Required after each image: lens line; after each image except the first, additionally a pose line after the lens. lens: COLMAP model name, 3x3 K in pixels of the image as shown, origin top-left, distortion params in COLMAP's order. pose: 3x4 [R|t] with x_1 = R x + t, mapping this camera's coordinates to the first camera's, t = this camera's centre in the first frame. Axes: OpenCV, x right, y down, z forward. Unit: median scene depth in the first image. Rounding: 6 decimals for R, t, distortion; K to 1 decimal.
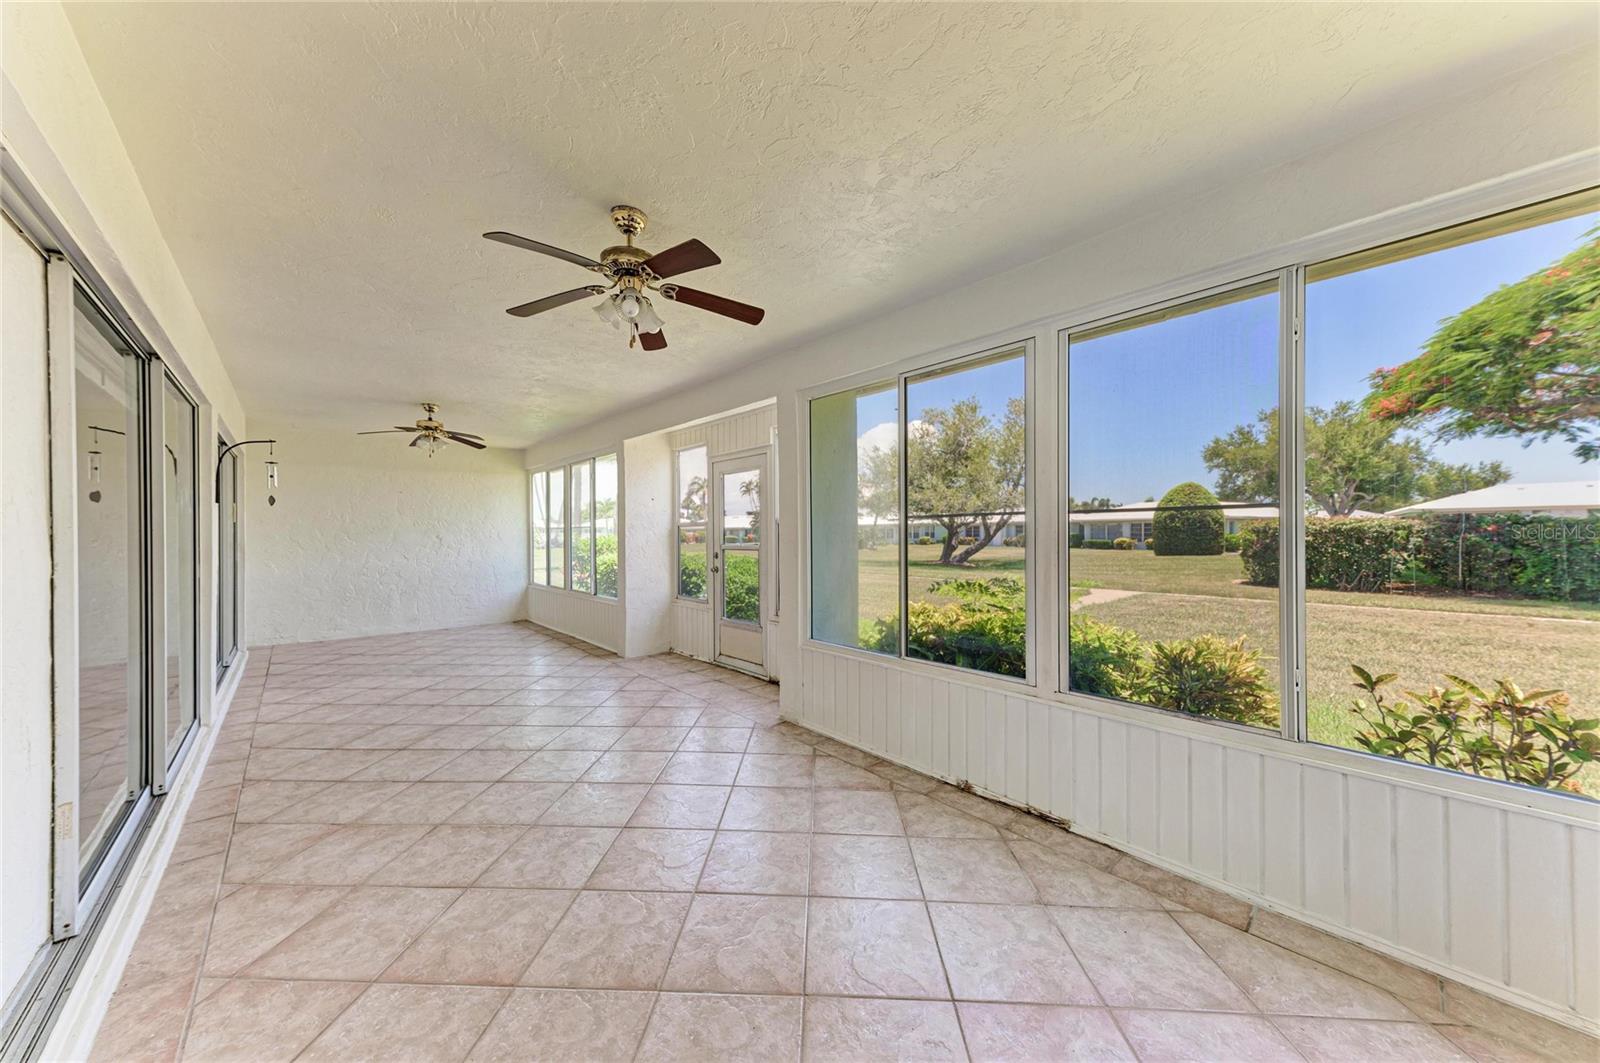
lens RADIAL K [[535.8, 0, 803.3], [0, 535.8, 533.3], [0, 0, 1]] dist [0.021865, -0.003724]
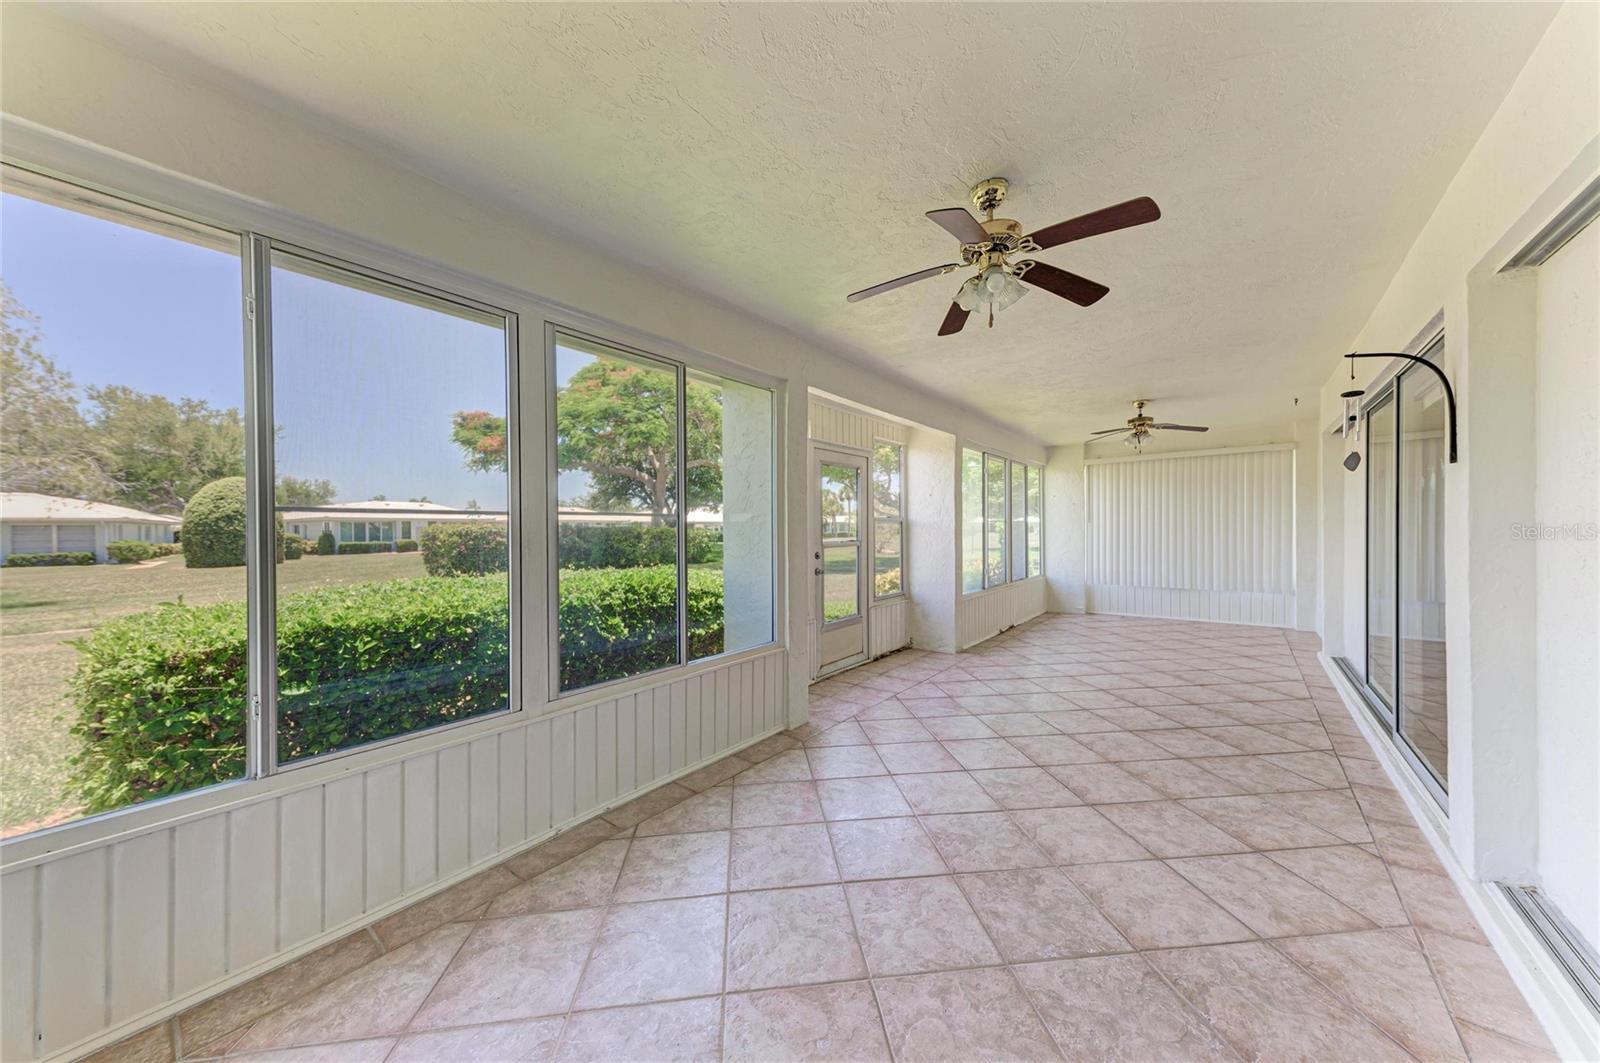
lens RADIAL K [[535.8, 0, 797.6], [0, 535.8, 532.8], [0, 0, 1]] dist [0.021865, -0.003724]
pose [[-0.141917, 0.001775, 0.989877, -1.405733], [0.011801, 0.999930, -0.000101, 0.005454], [-0.989808, 0.011667, -0.141928, 1.592404]]
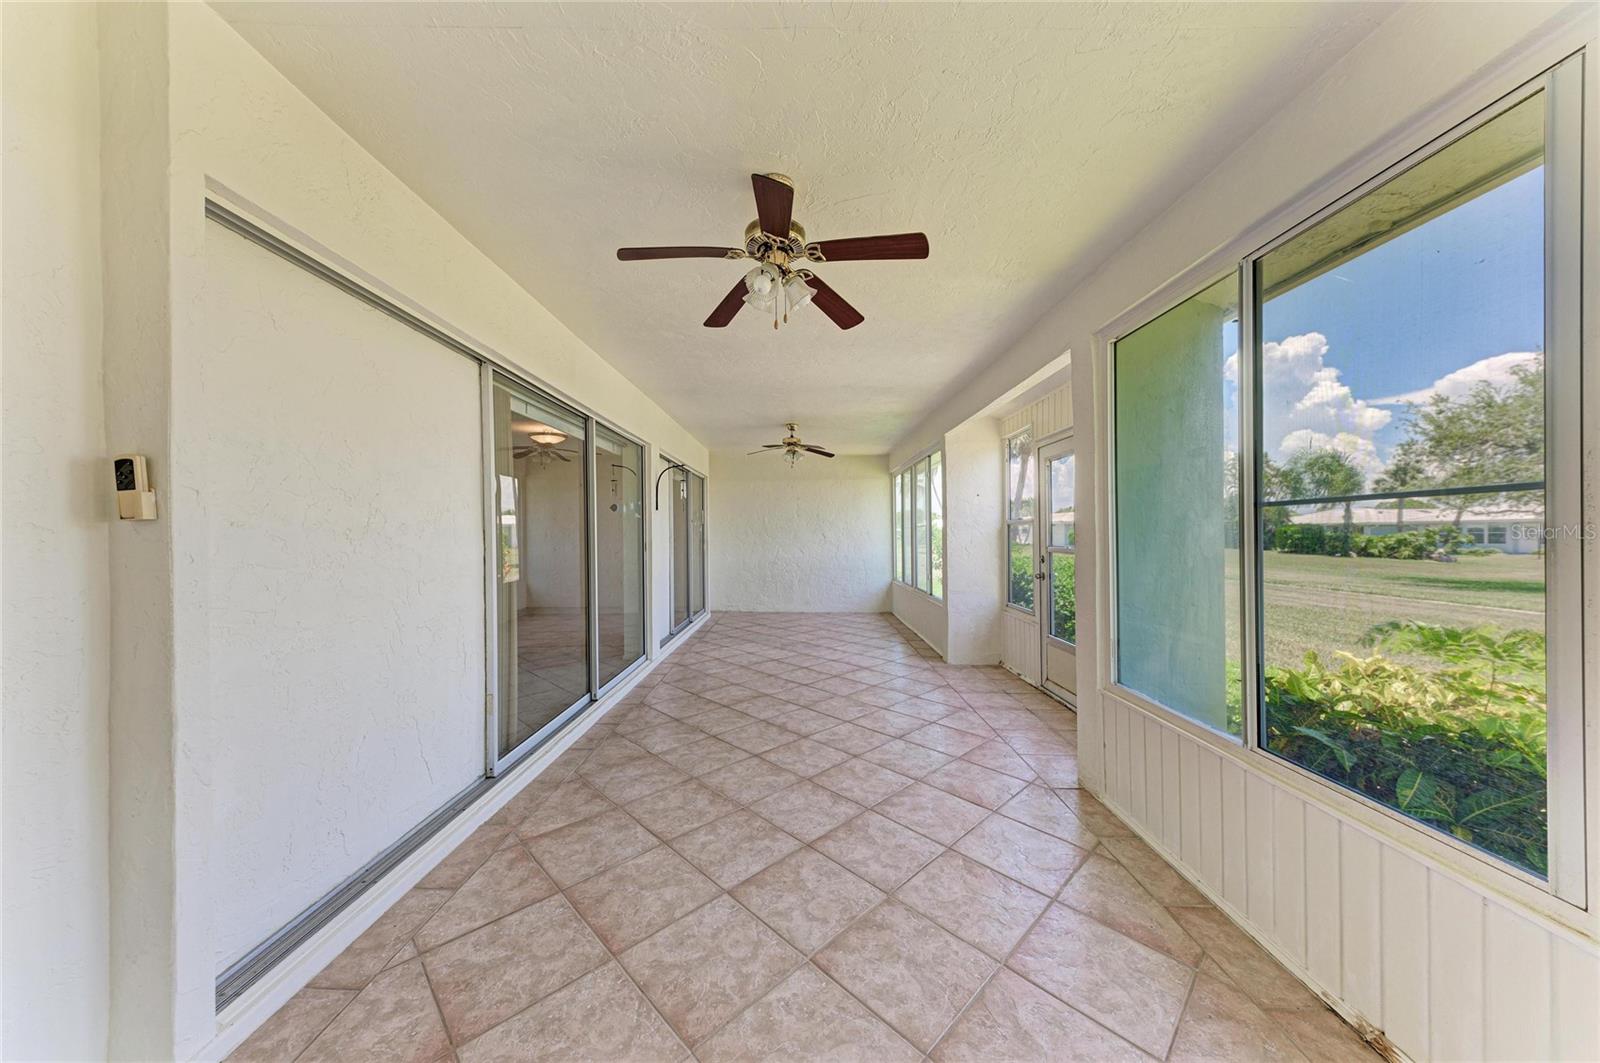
lens RADIAL K [[535.8, 0, 801.8], [0, 535.8, 533.0], [0, 0, 1]] dist [0.021865, -0.003724]
pose [[0.733322, 0.004883, -0.679864, 0.178393], [-0.005232, 0.999985, 0.001539, 0.001817], [0.679861, 0.002429, 0.733337, 0.187207]]
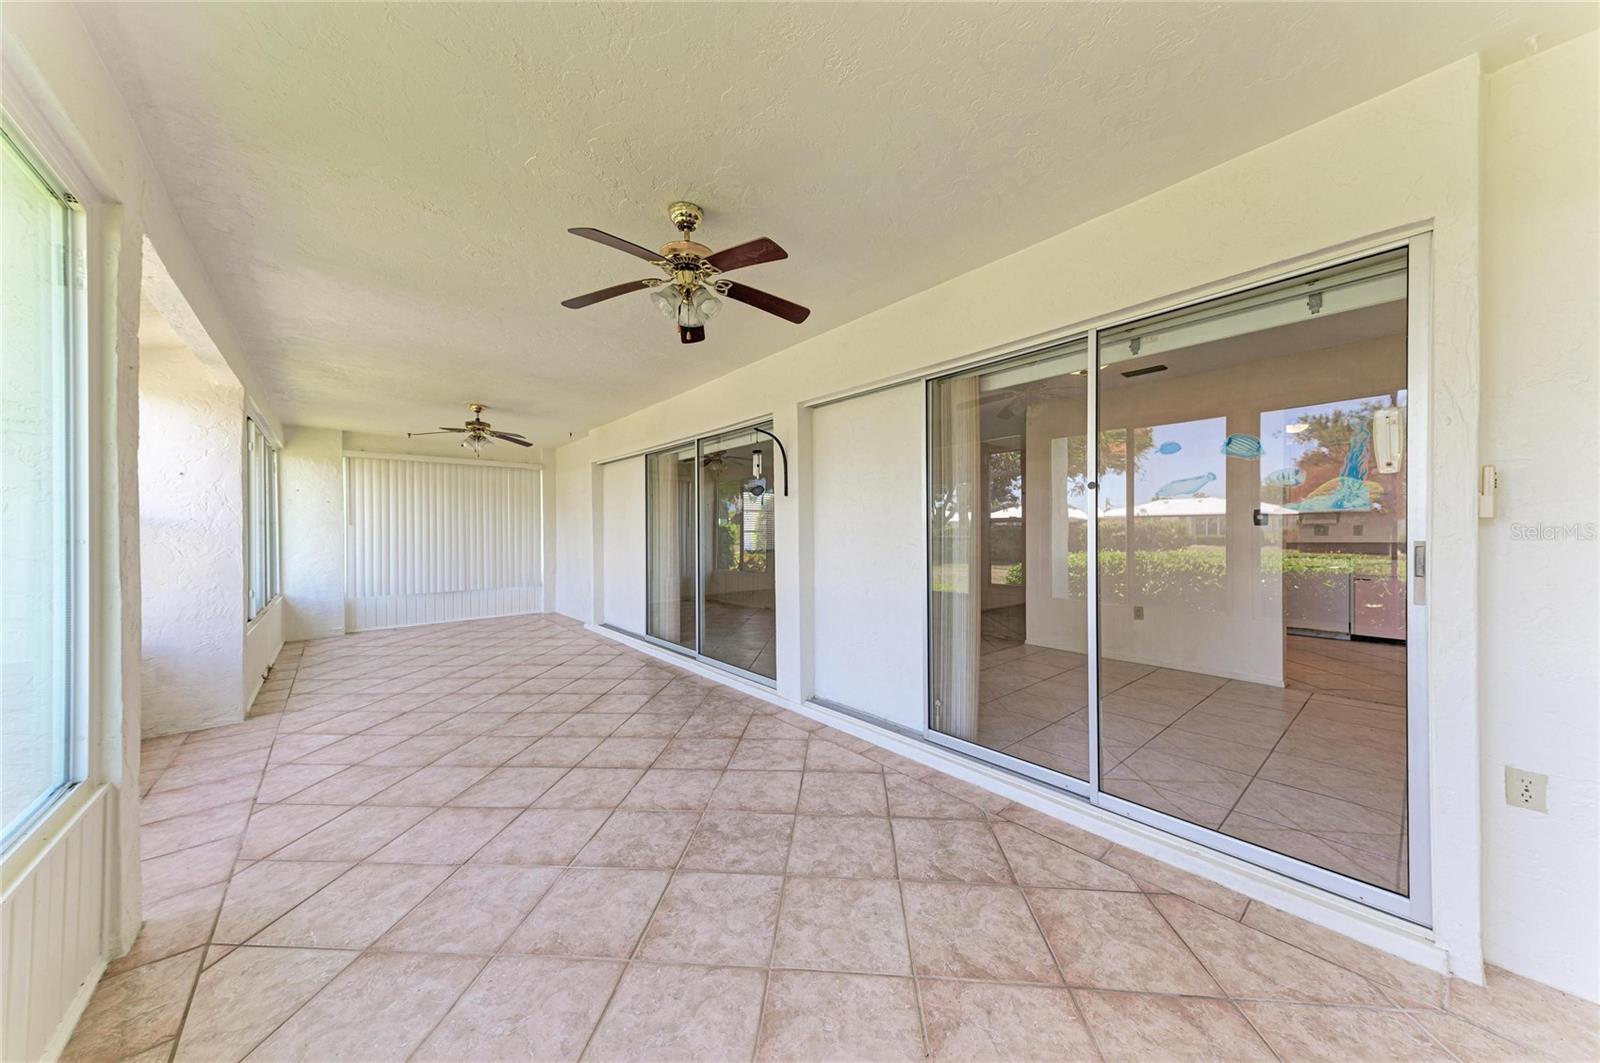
lens RADIAL K [[535.8, 0, 806.3], [0, 535.8, 529.1], [0, 0, 1]] dist [0.021865, -0.003724]
pose [[-0.999153, 0.011215, 0.039593, -1.063177], [0.011149, 0.999936, -0.001901, 0.010770], [-0.039612, -0.001458, -0.999214, 1.887092]]
